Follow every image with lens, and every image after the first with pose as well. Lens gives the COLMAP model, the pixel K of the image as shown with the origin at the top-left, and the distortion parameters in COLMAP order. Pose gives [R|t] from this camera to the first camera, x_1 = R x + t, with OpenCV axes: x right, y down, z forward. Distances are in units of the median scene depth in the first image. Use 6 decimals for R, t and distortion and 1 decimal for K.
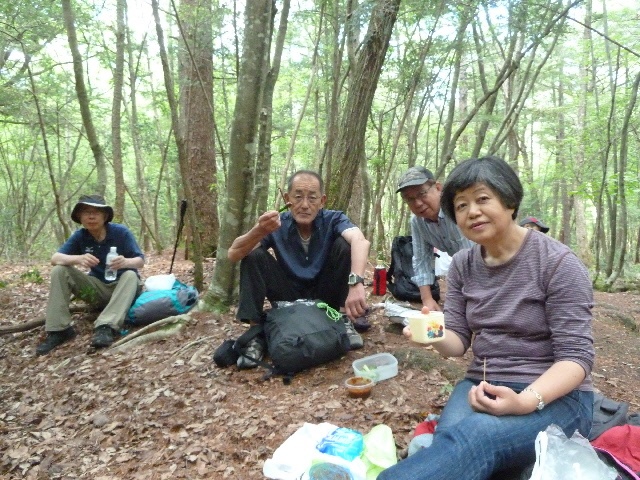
lens RADIAL K [[564.0, 0, 320.0], [0, 564.0, 240.0], [0, 0, 1]] dist [-0.010046, 0.000335]
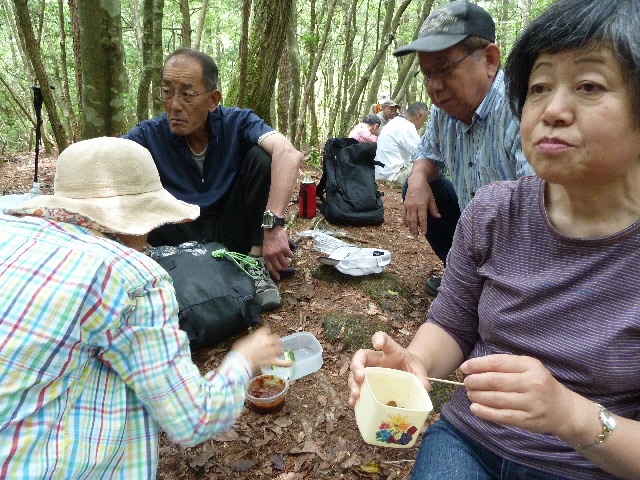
lens RADIAL K [[564.0, 0, 320.0], [0, 564.0, 240.0], [0, 0, 1]] dist [-0.010046, 0.000335]
pose [[0.993355, -0.012227, 0.114444, 0.034226], [-0.010866, 0.979938, 0.199006, -0.026546], [-0.114581, -0.198927, 0.973293, 0.238895]]
